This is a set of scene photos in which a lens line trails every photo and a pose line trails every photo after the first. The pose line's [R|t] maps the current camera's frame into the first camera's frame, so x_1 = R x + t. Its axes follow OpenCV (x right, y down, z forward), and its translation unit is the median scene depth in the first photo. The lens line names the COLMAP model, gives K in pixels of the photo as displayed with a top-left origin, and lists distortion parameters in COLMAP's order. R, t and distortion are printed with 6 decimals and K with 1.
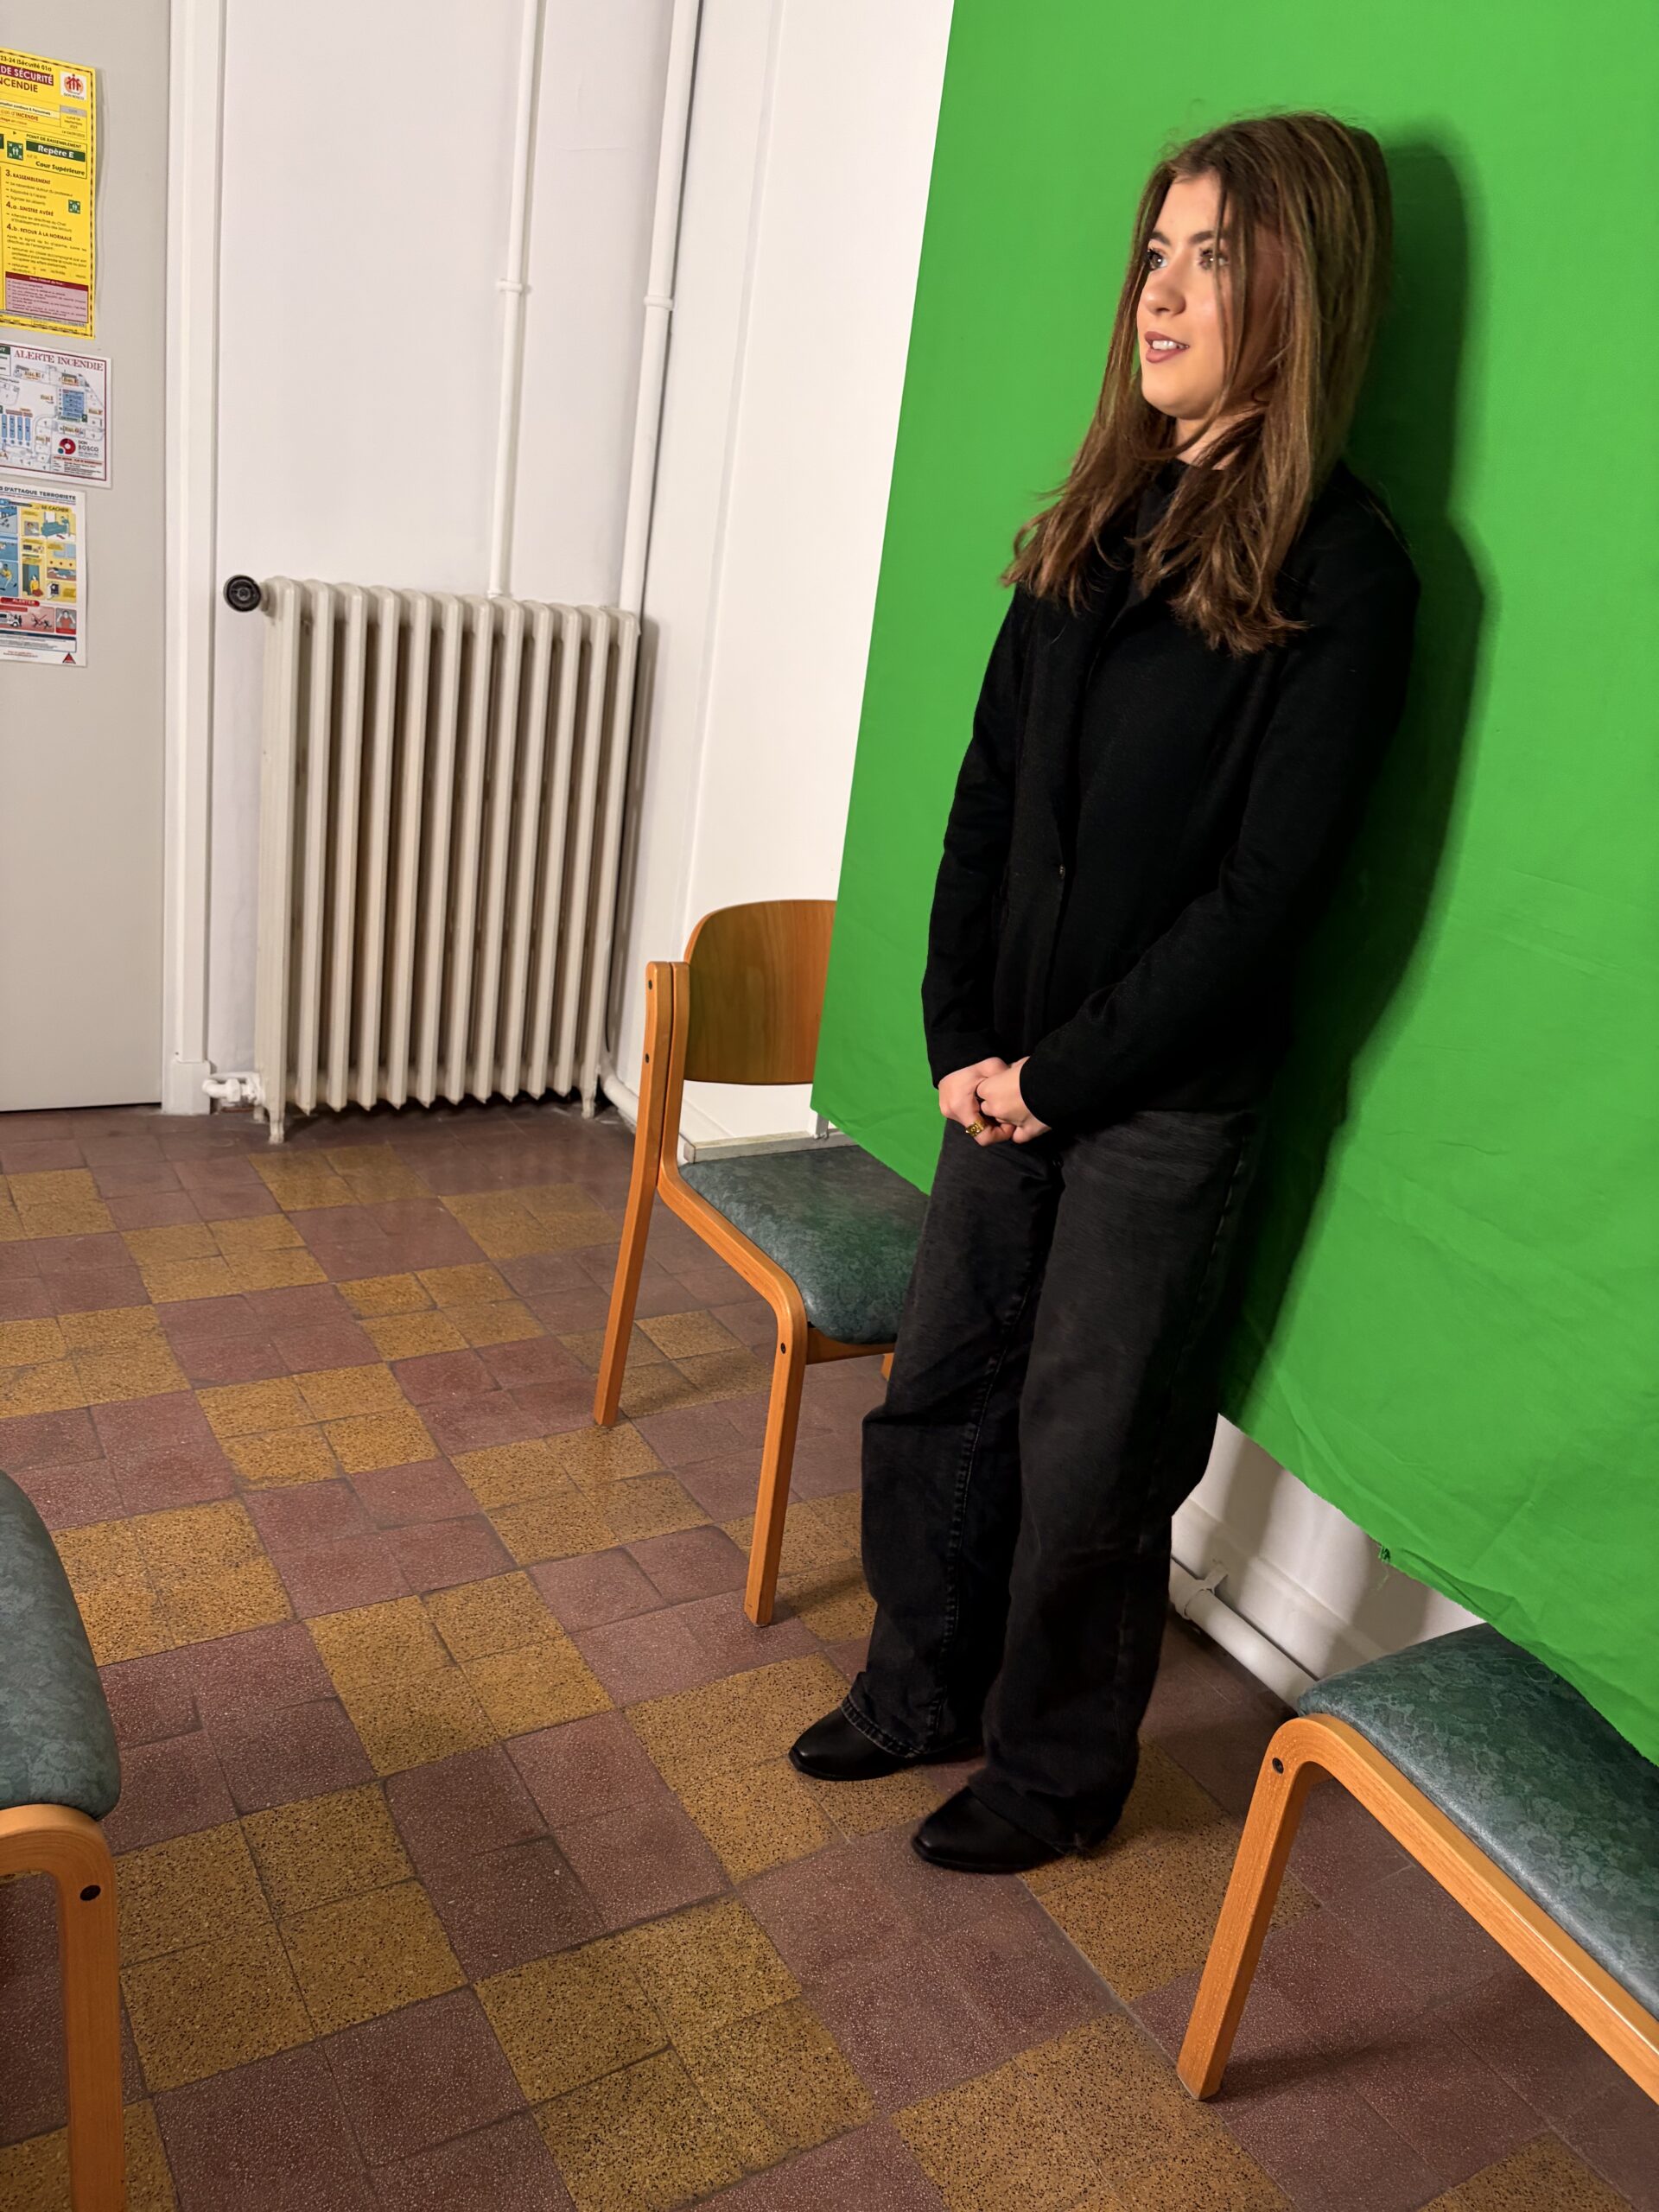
lens RADIAL K [[1641.4, 0, 829.5], [0, 1641.4, 1106.0], [0, 0, 1]] dist [0.083348, -0.095710]
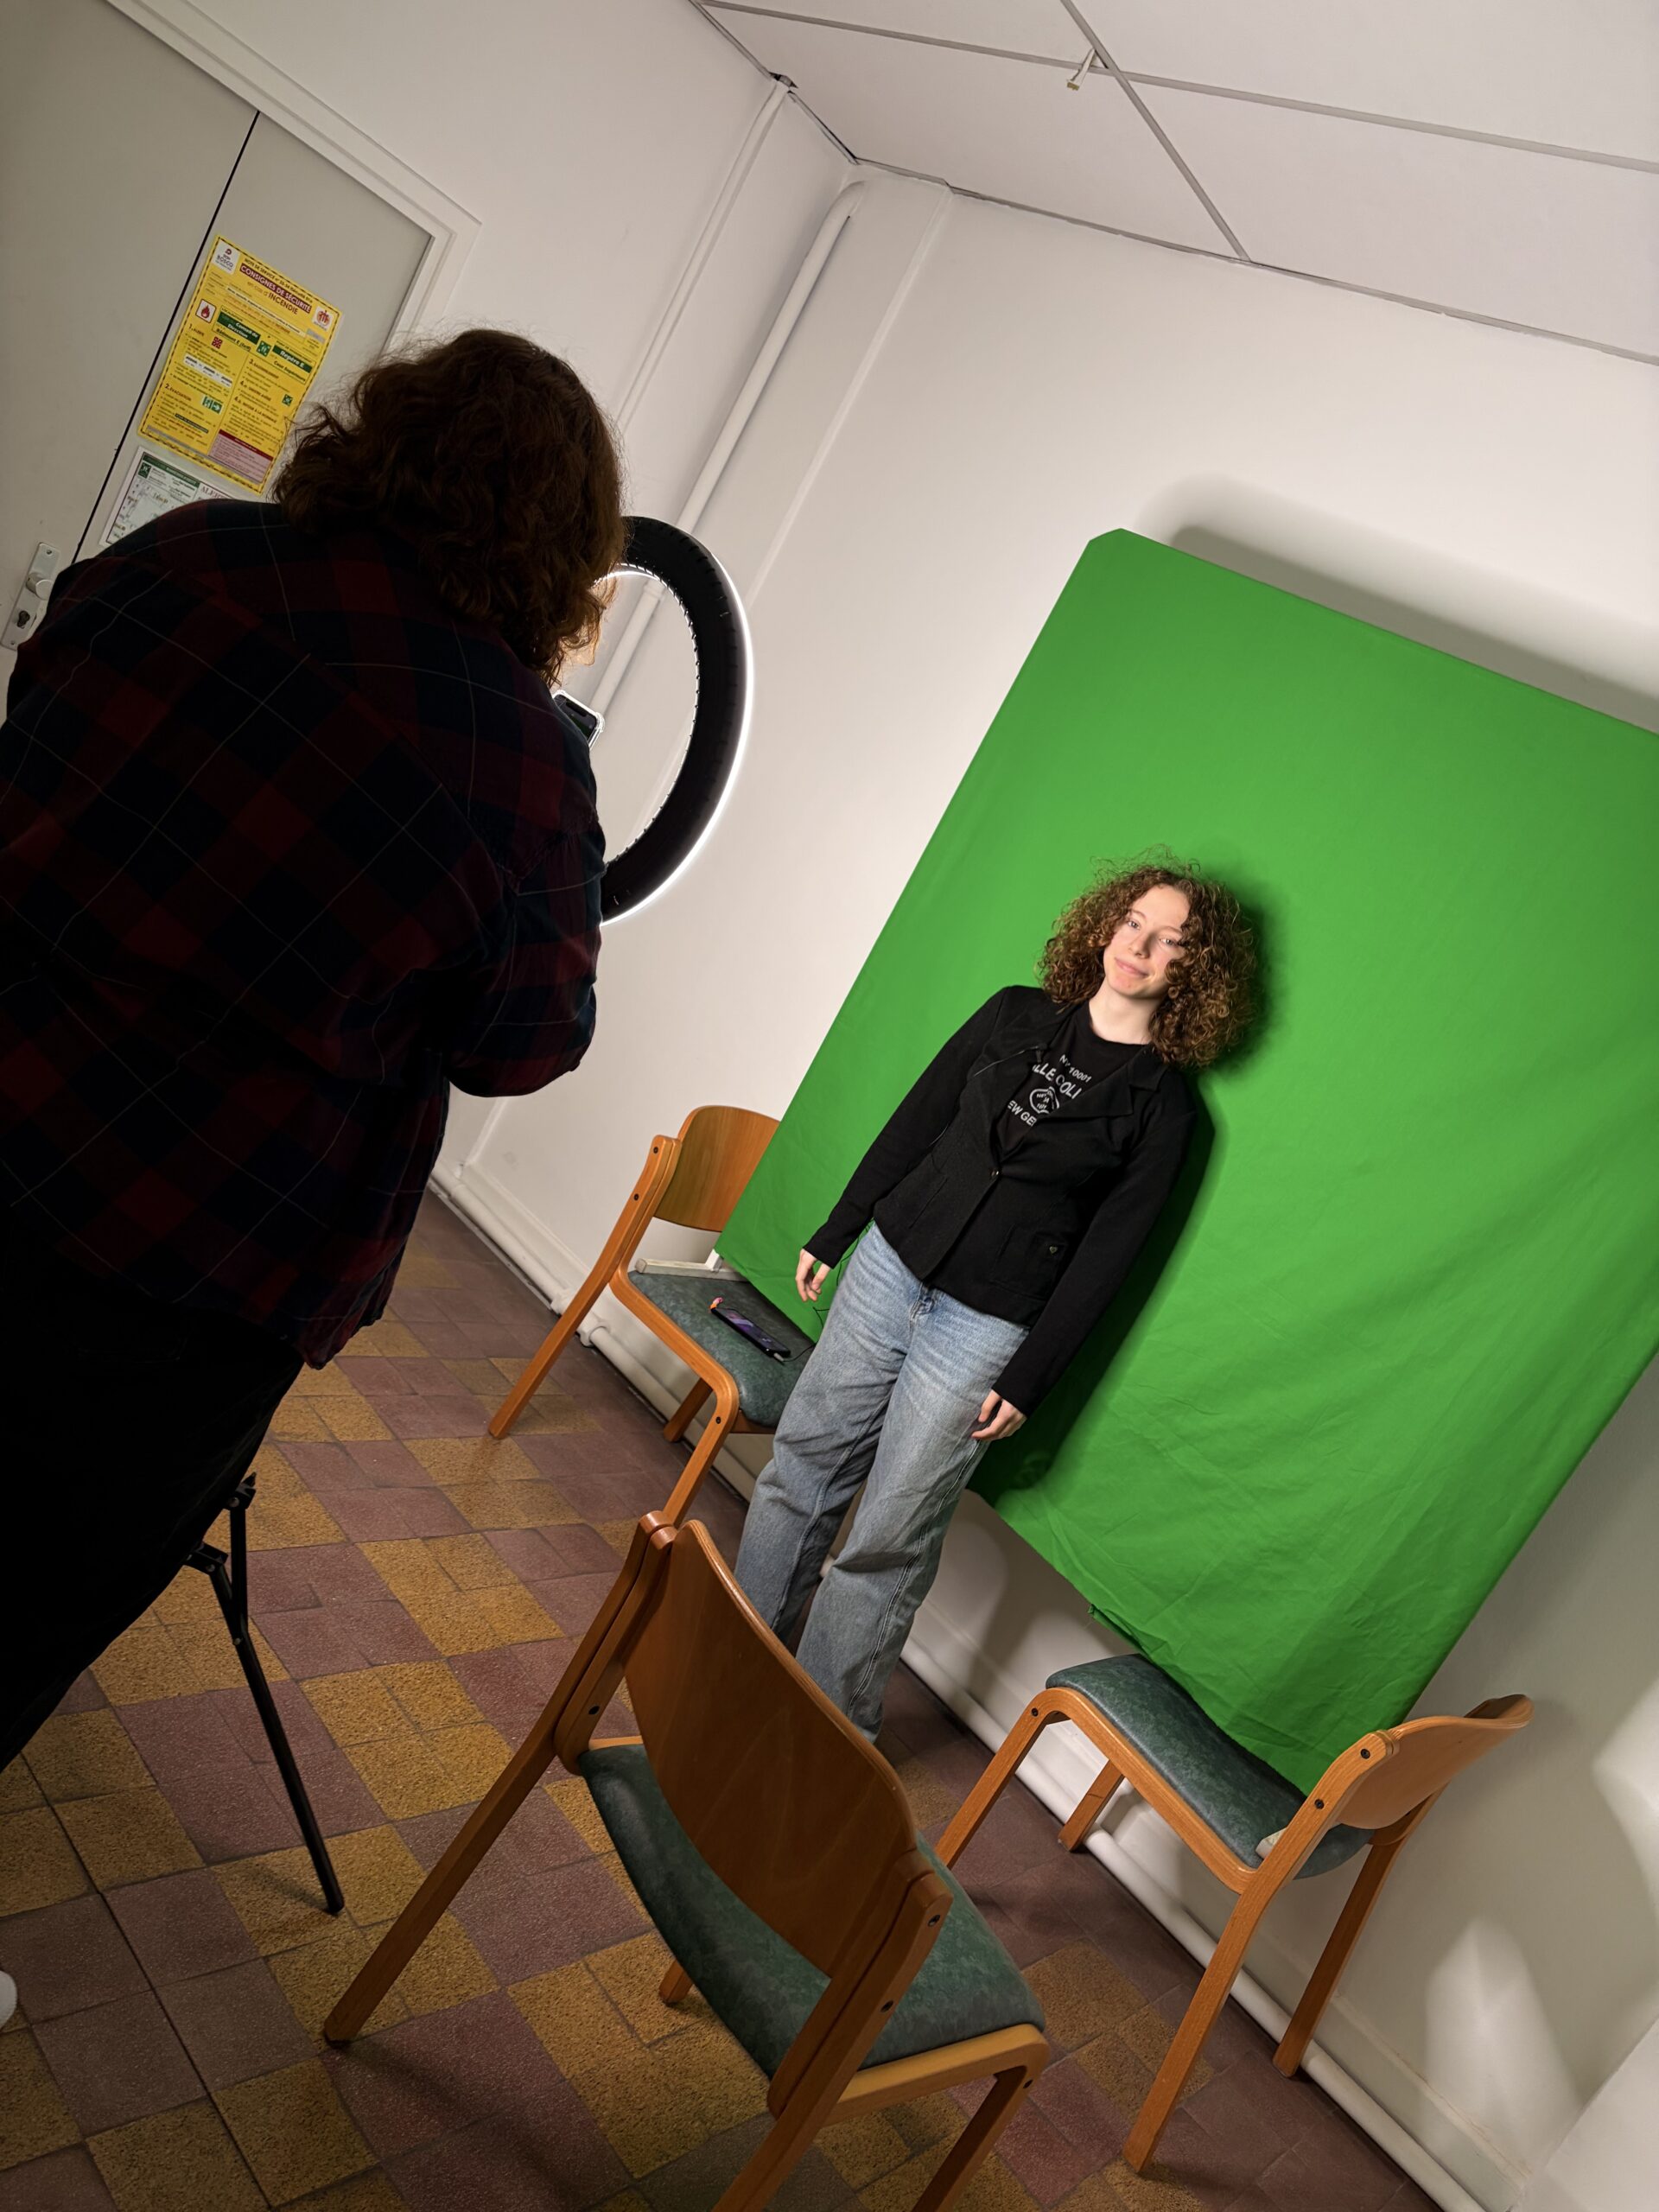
lens RADIAL K [[1641.4, 0, 829.5], [0, 1641.4, 1106.0], [0, 0, 1]] dist [0.083348, -0.095710]
pose [[0.904567, 0.256826, 0.340293, -0.486038], [-0.246670, 0.966301, -0.073589, -0.043429], [-0.347725, -0.017373, 0.937436, -0.425323]]
